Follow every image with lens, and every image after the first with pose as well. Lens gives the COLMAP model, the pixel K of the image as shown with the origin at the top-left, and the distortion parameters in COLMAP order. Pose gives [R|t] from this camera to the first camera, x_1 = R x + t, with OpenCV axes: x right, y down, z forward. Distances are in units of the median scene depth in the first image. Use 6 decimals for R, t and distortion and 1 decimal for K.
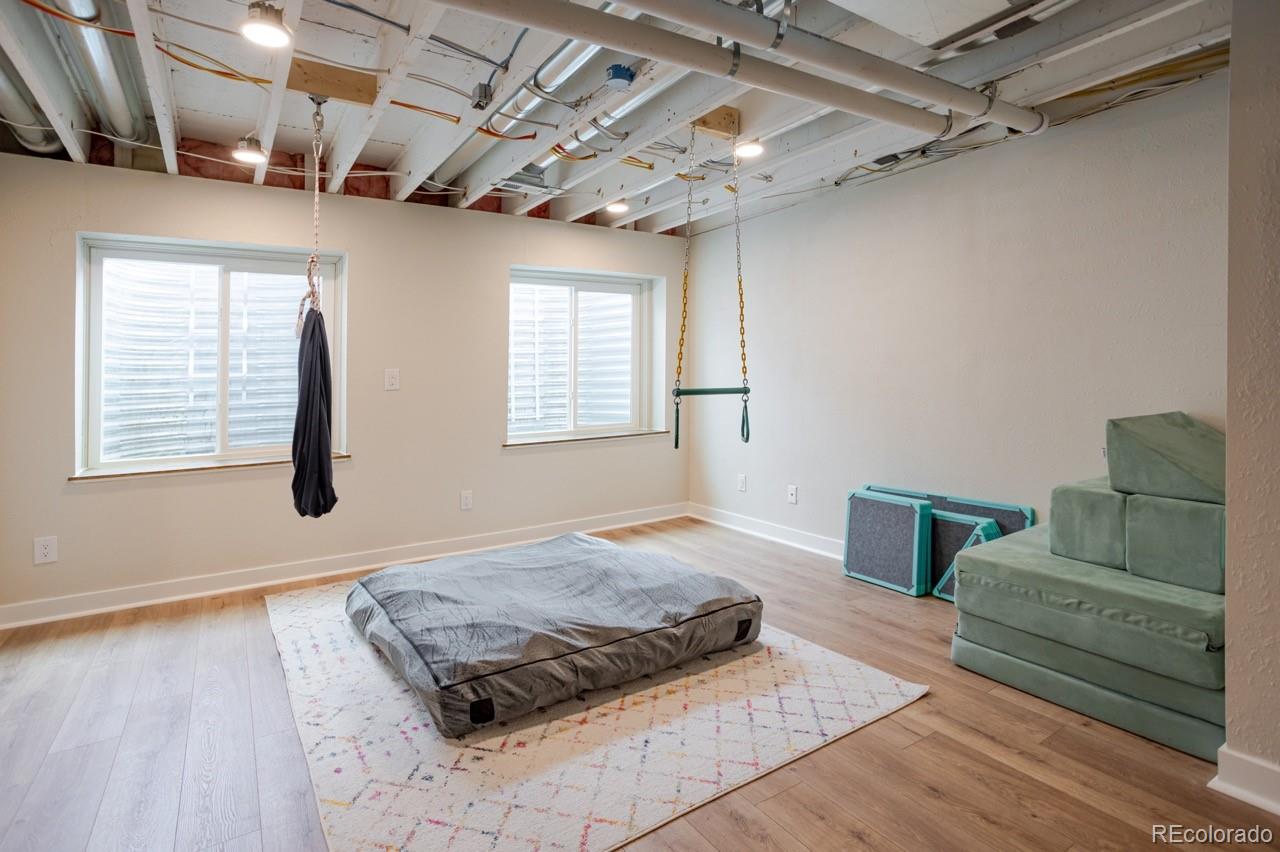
lens RADIAL K [[638.1, 0, 622.0], [0, 638.1, 369.4], [0, 0, 1]] dist [-0.023359, 0.000392]
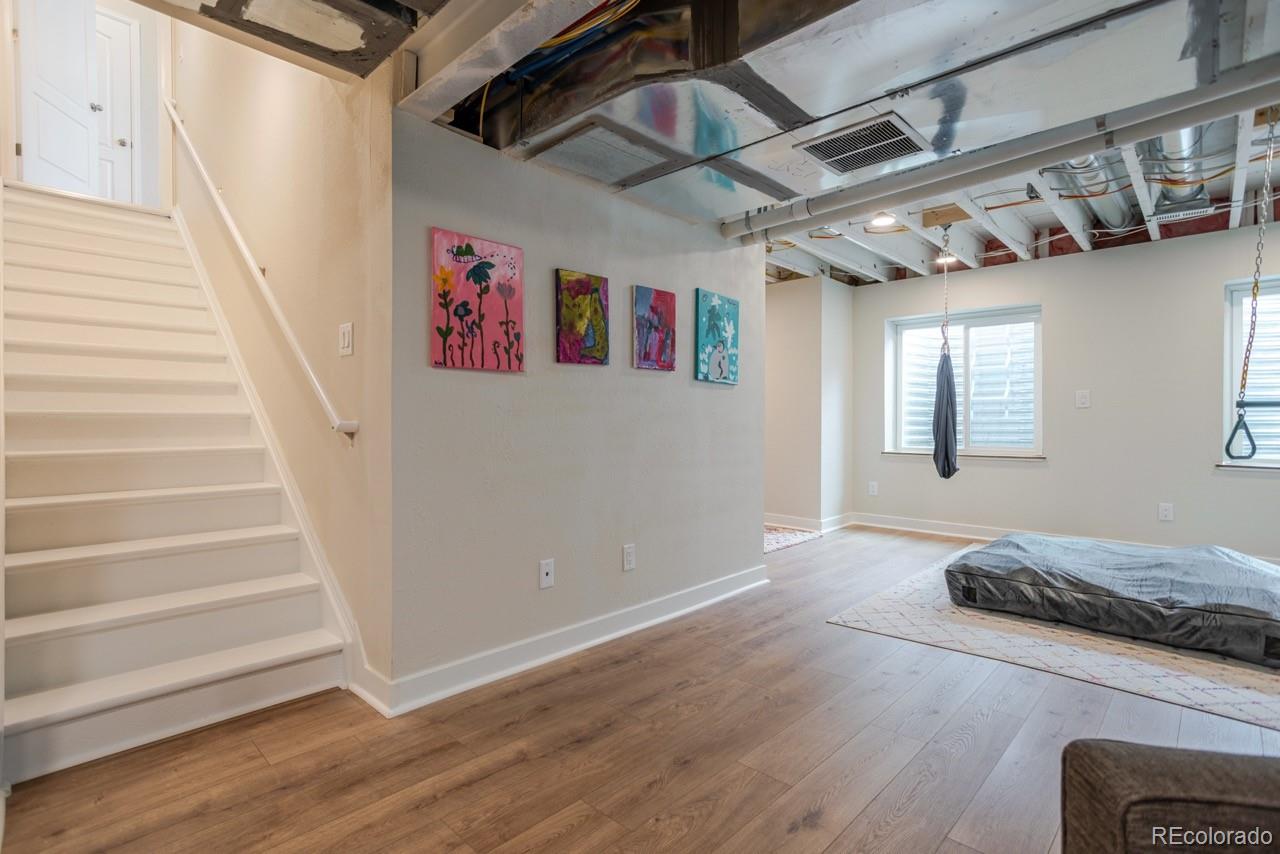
lens RADIAL K [[608.5, 0, 635.4], [0, 608.5, 403.4], [0, 0, 1]] dist [-0.027498, 0.000007]
pose [[0.231061, -0.004560, -0.972929, 0.974447], [0.003999, 0.999985, -0.003737, 0.044563], [0.972931, -0.003027, 0.231076, -0.177292]]
